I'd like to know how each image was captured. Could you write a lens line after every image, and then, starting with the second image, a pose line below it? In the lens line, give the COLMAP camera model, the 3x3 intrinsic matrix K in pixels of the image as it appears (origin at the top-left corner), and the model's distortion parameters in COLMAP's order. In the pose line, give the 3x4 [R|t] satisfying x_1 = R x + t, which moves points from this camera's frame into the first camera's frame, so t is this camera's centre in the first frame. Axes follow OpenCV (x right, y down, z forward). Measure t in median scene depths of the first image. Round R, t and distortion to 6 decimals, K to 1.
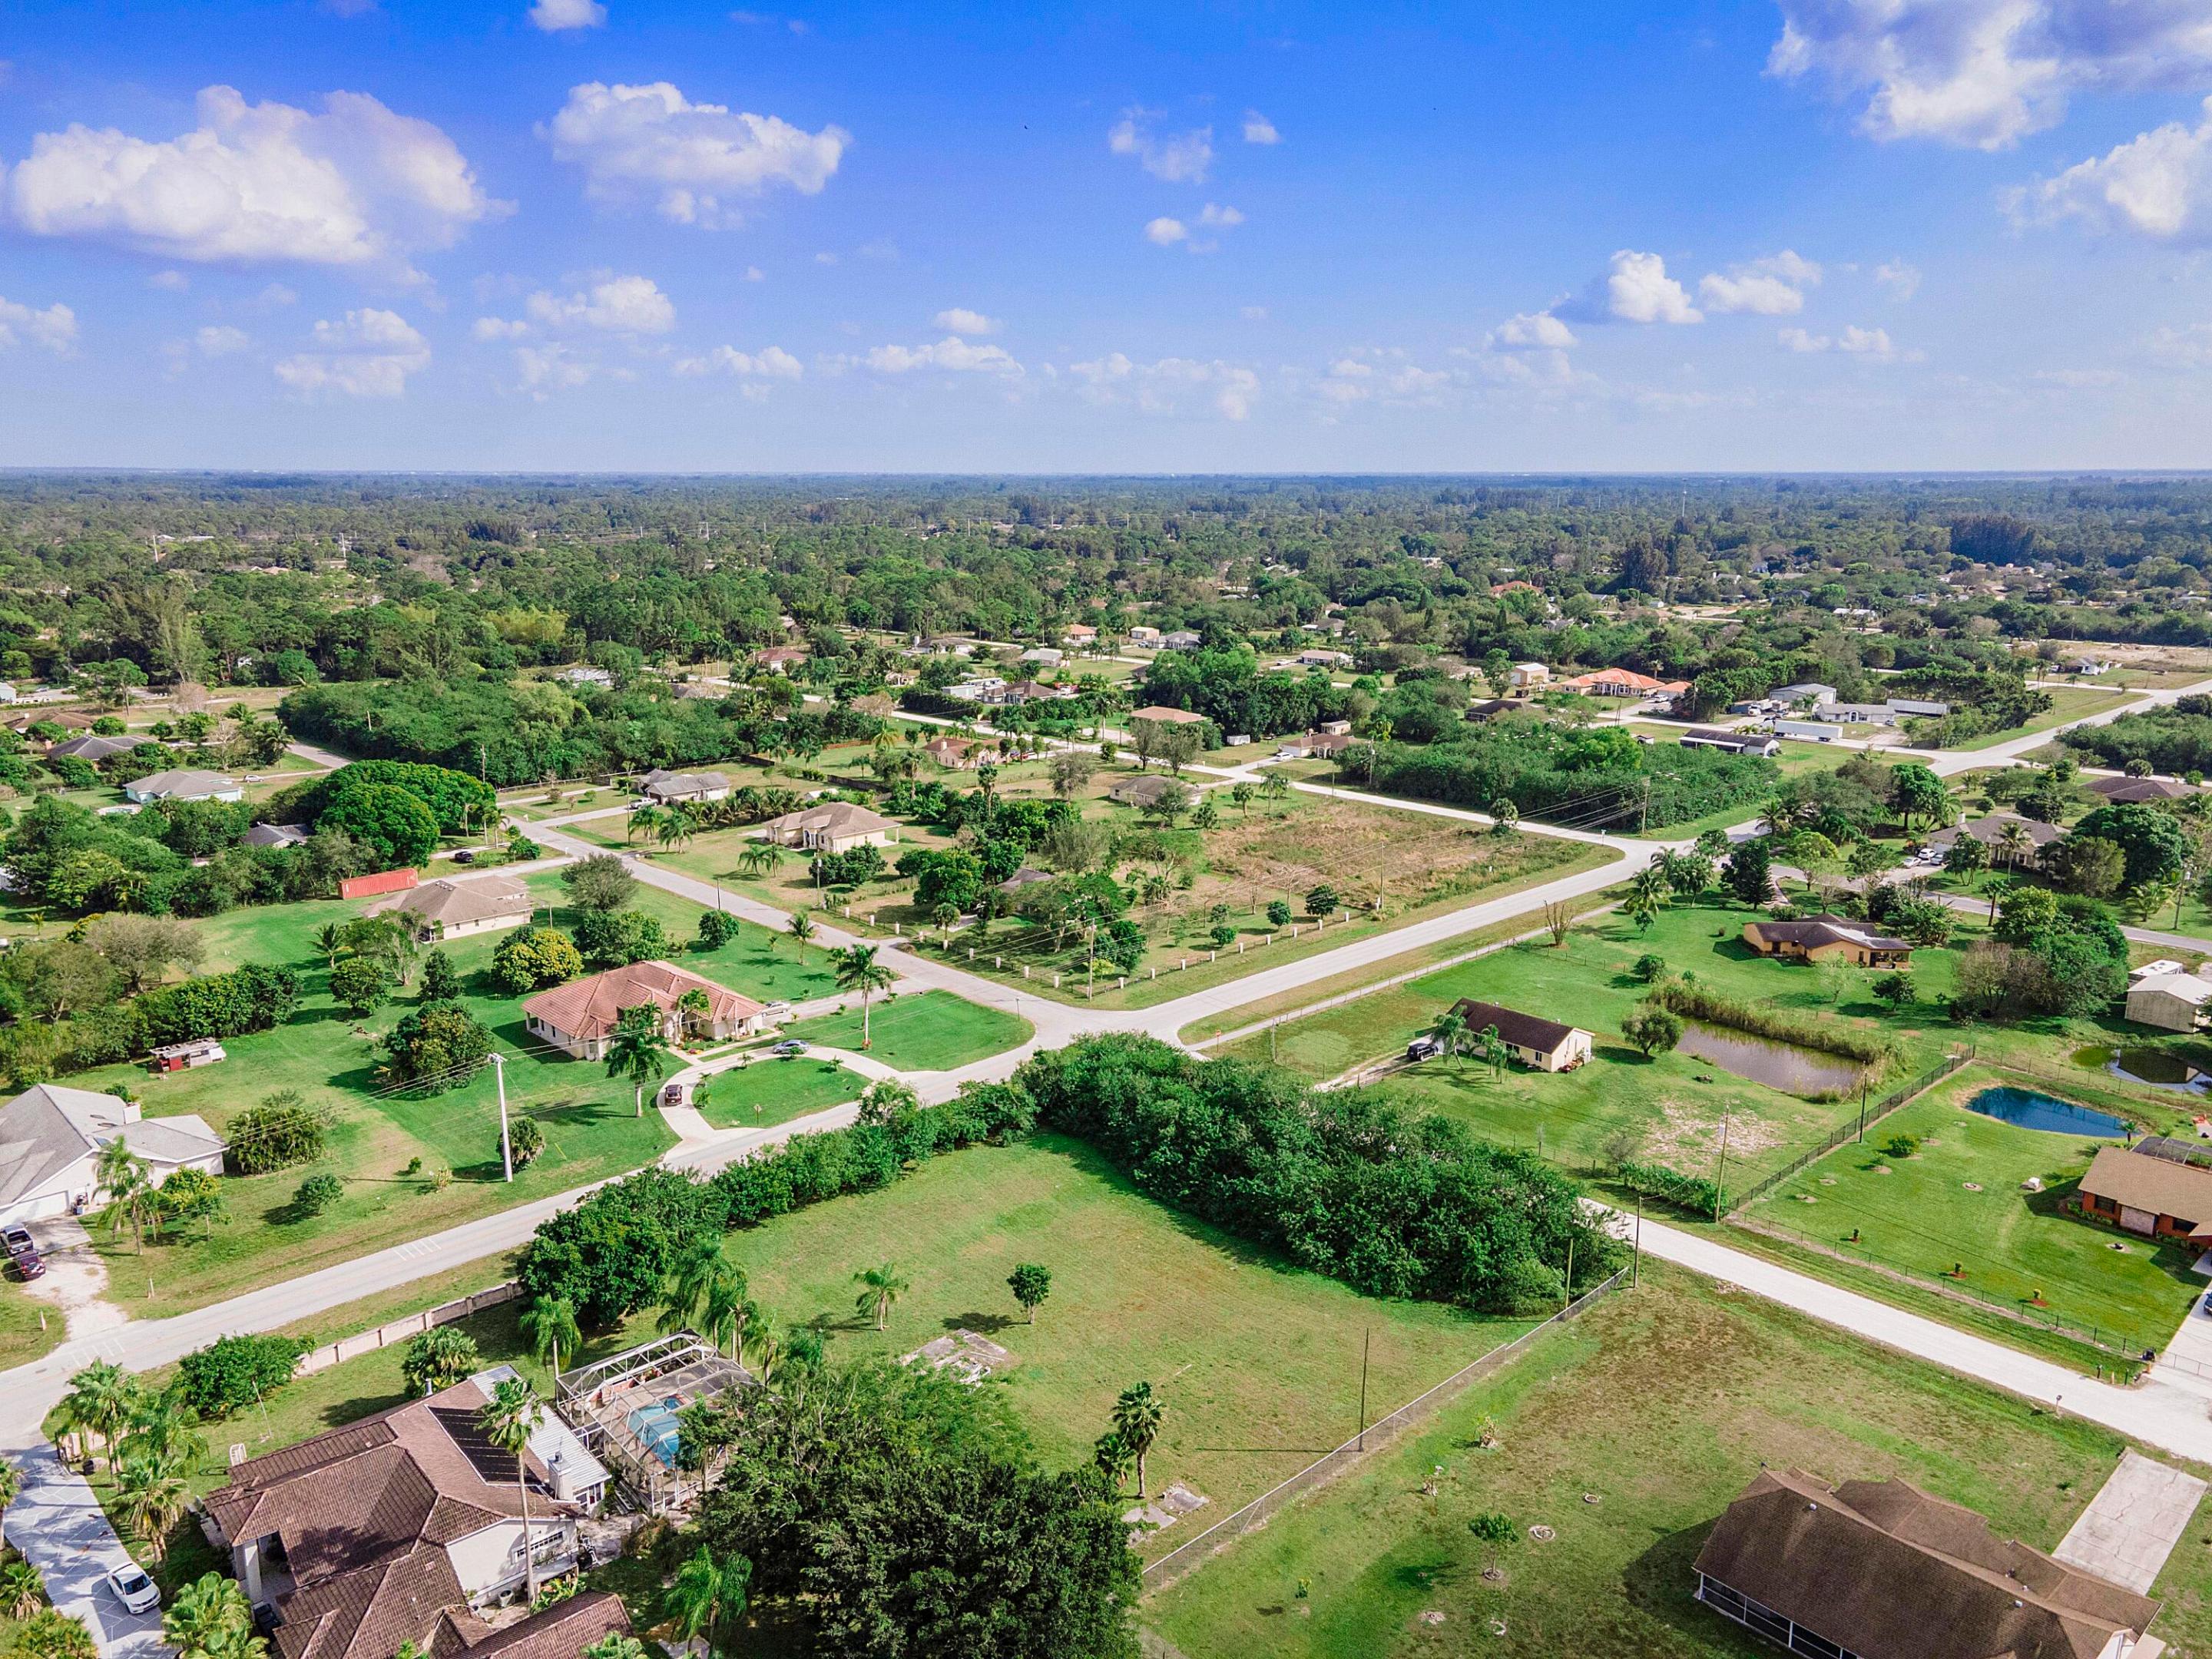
lens RADIAL K [[1611.4, 0, 1106.6], [0, 1611.4, 824.6], [0, 0, 1]] dist [0.029198, 0.032697]
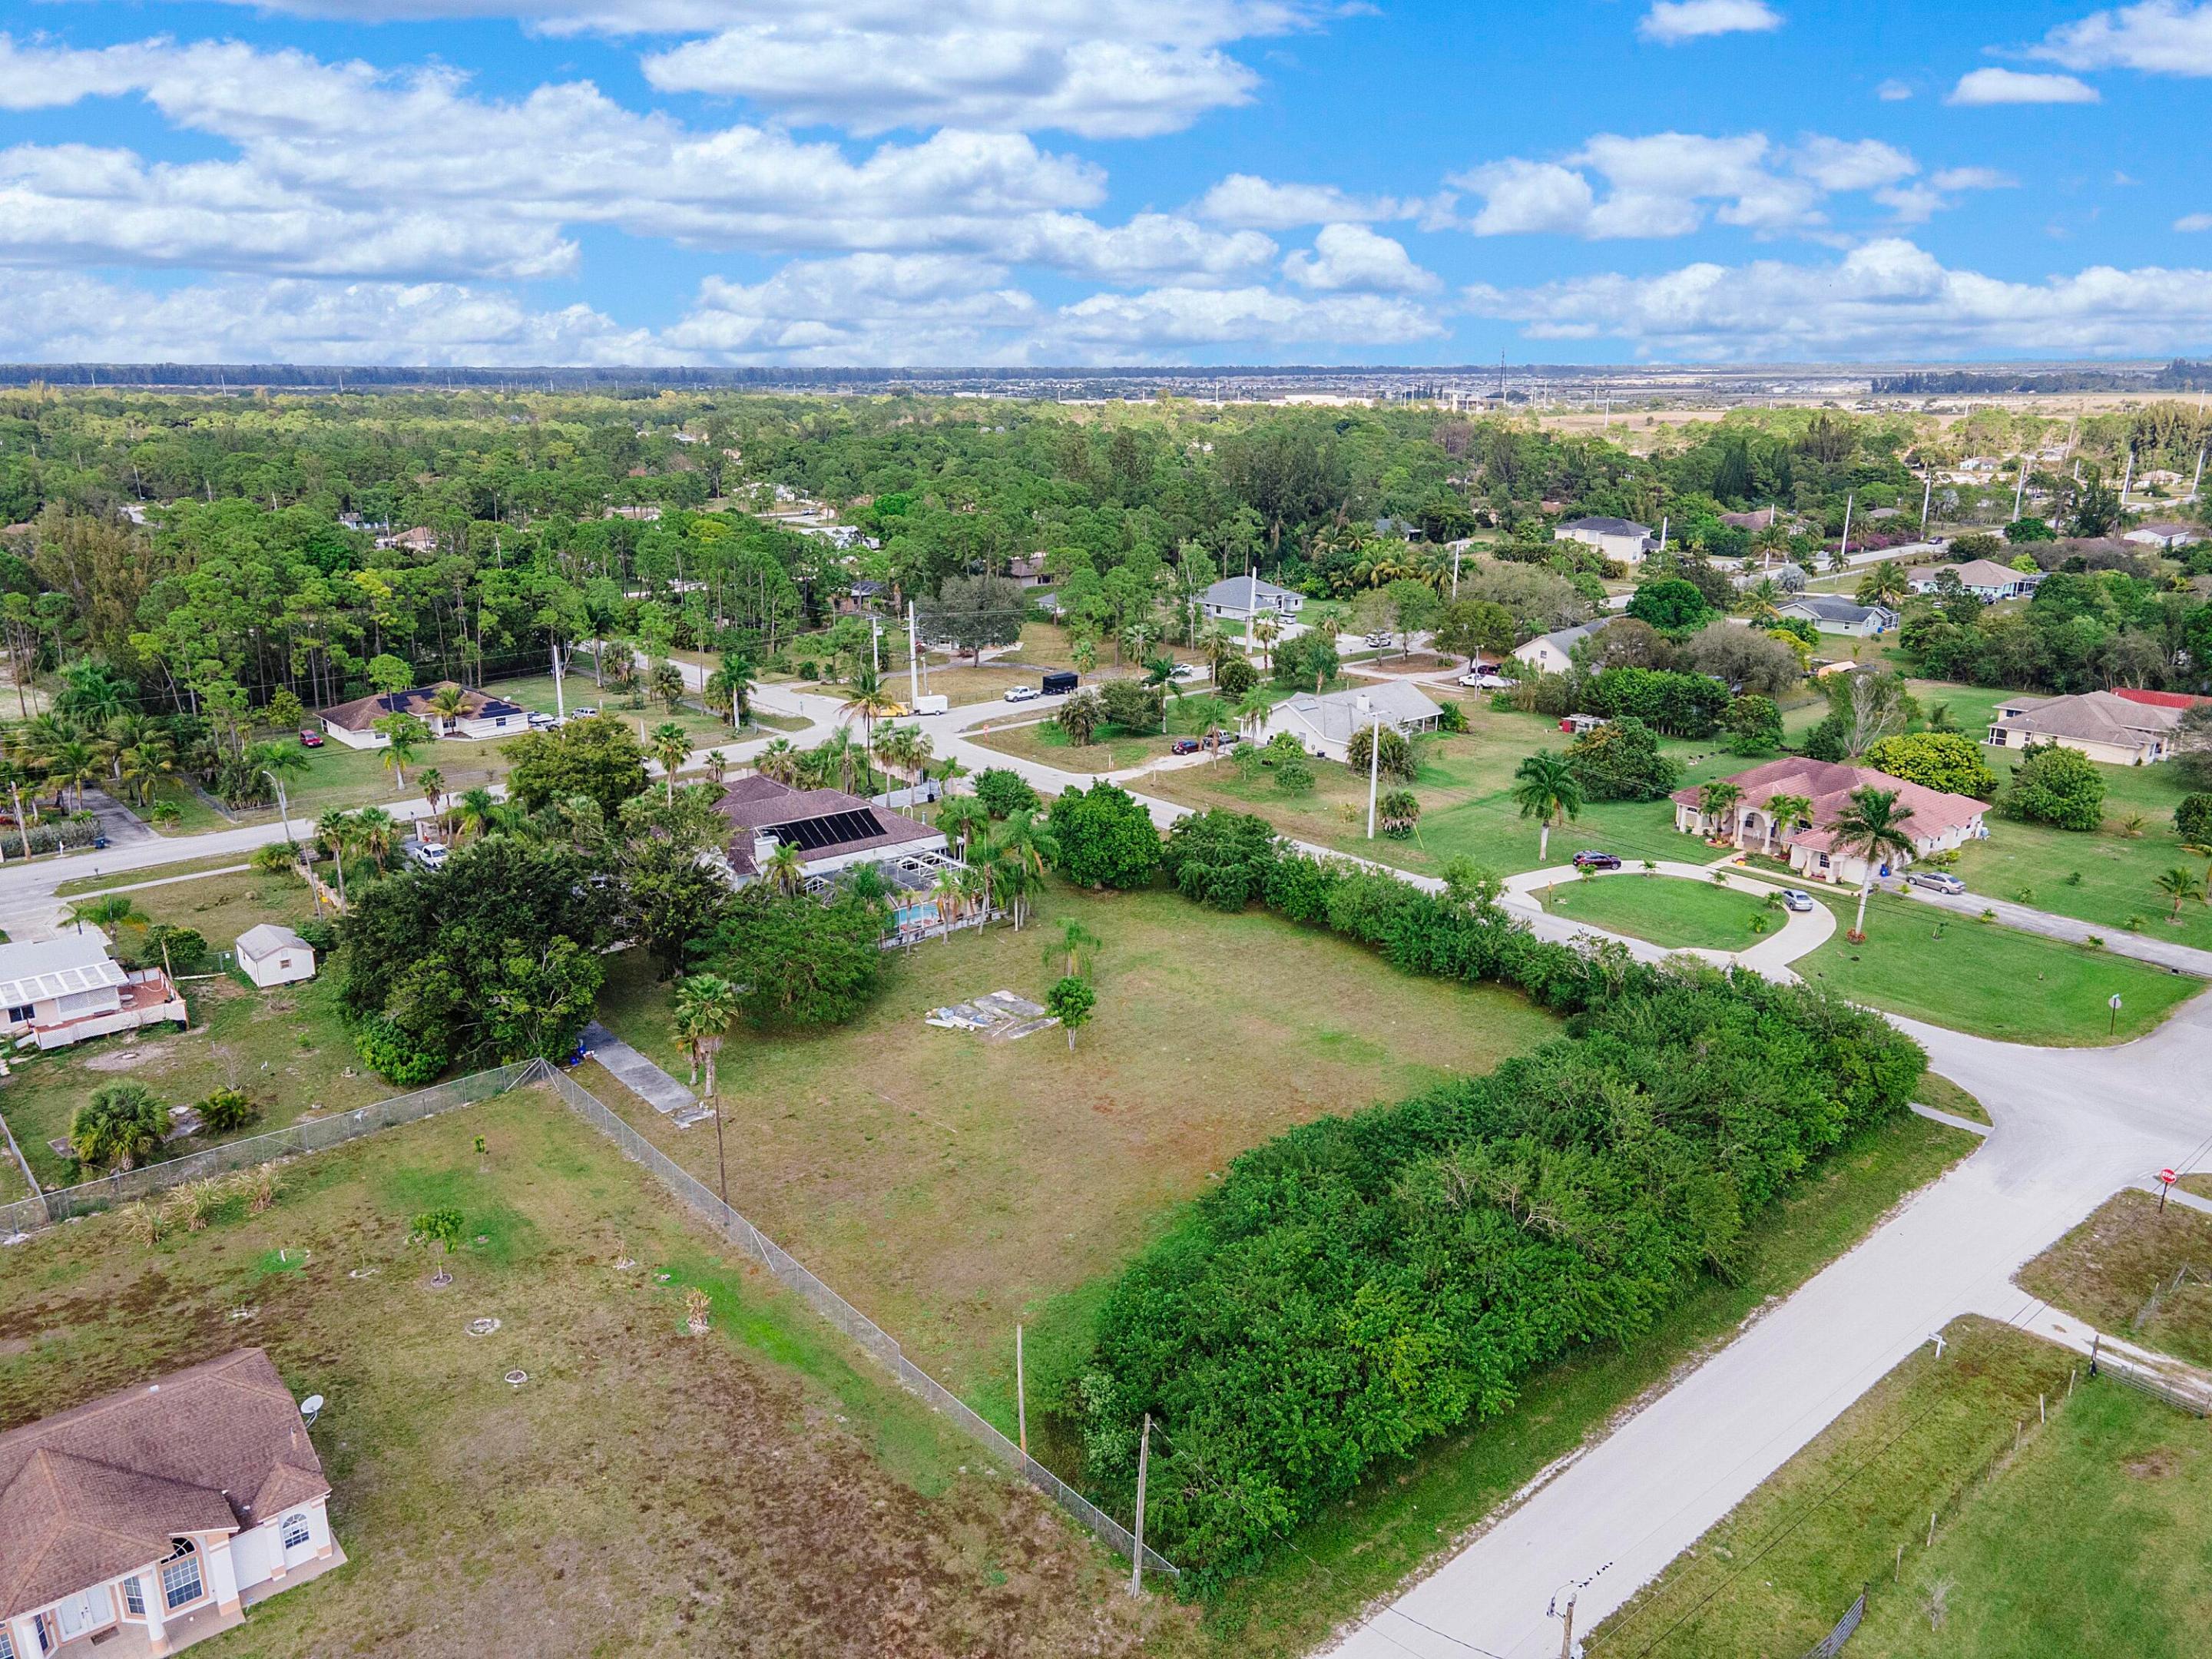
lens RADIAL K [[1611.4, 0, 1106.6], [0, 1611.4, 824.6], [0, 0, 1]] dist [0.029198, 0.032697]
pose [[-0.043148, 0.276591, -0.960019, 0.513412], [-0.216662, 0.935455, 0.279251, -0.030074], [0.975293, 0.220048, 0.019563, 0.683330]]
